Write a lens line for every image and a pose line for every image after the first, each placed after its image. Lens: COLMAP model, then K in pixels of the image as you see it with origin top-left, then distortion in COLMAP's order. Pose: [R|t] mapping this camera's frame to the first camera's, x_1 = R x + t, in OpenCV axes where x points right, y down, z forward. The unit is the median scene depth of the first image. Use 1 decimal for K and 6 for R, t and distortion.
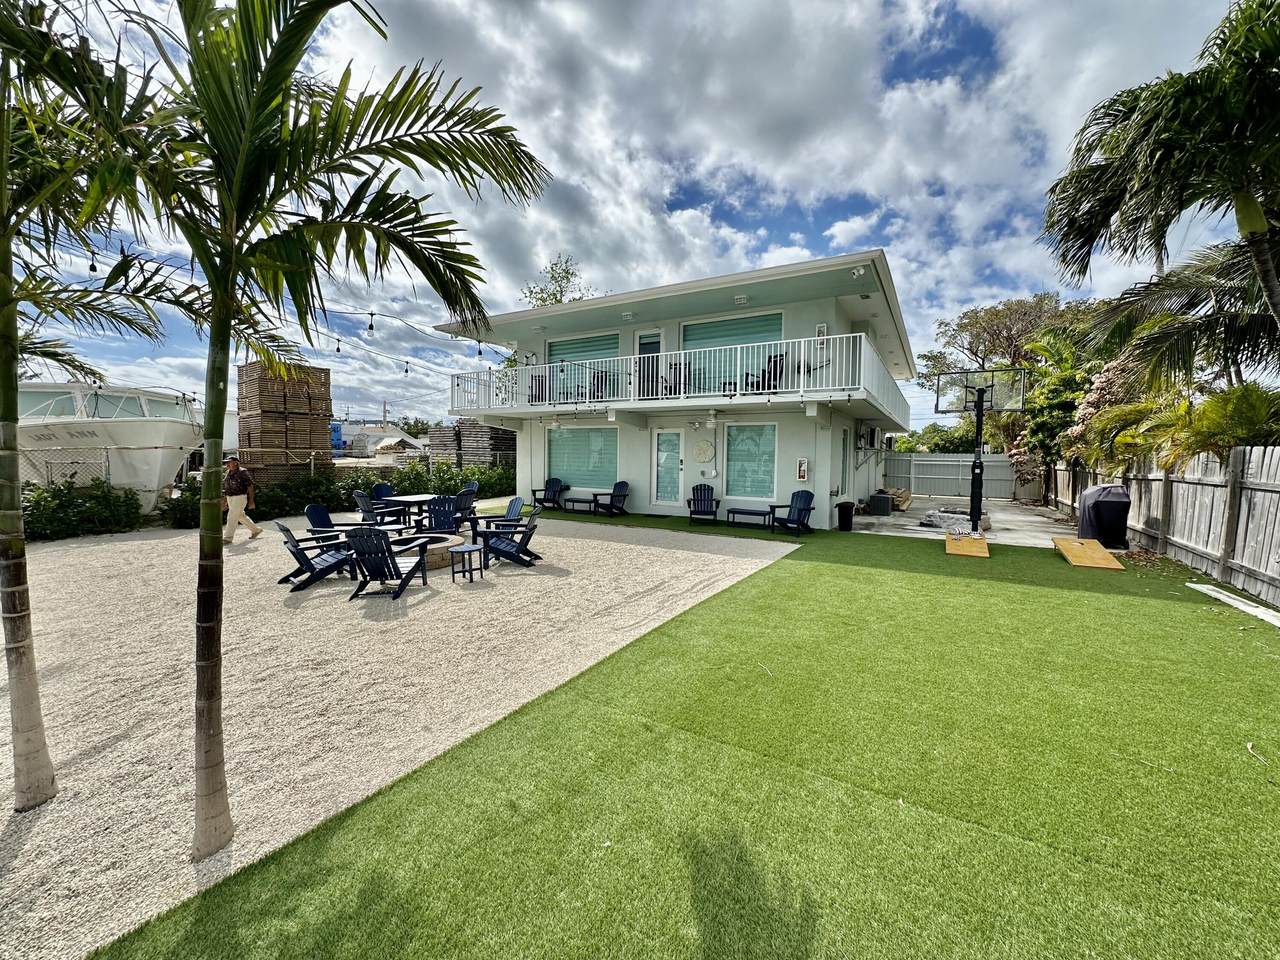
lens RADIAL K [[508.5, 0, 641.4], [0, 508.5, 488.8], [0, 0, 1]] dist [-0.002152, 0.000536]
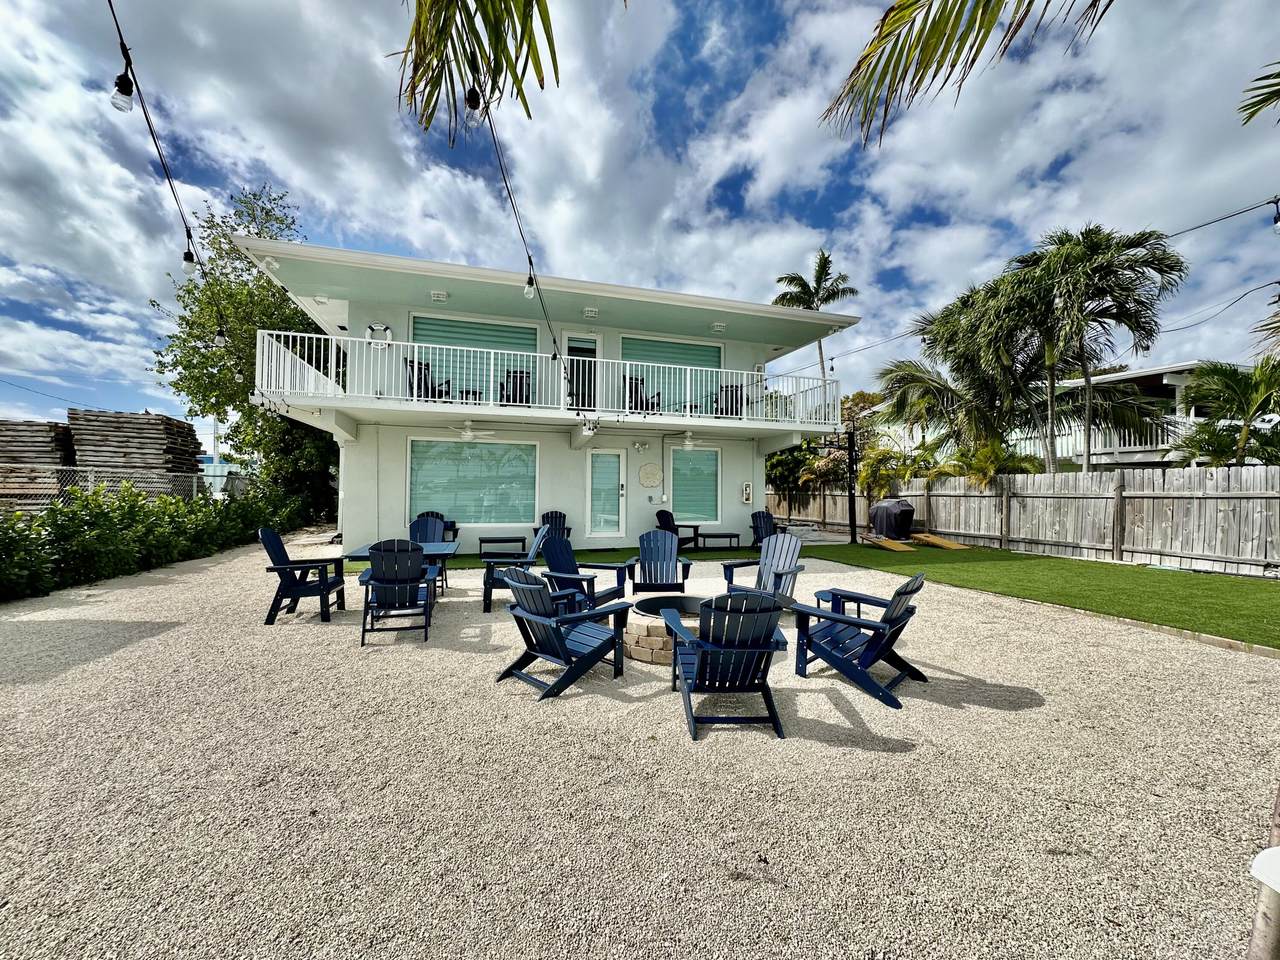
lens RADIAL K [[508.5, 0, 640.4], [0, 508.5, 475.5], [0, 0, 1]] dist [-0.002152, 0.000536]
pose [[0.666094, 0.023724, 0.745490, -0.546563], [0.054727, 0.995245, -0.080570, 0.000445], [-0.743857, 0.094465, 0.661629, 0.382272]]
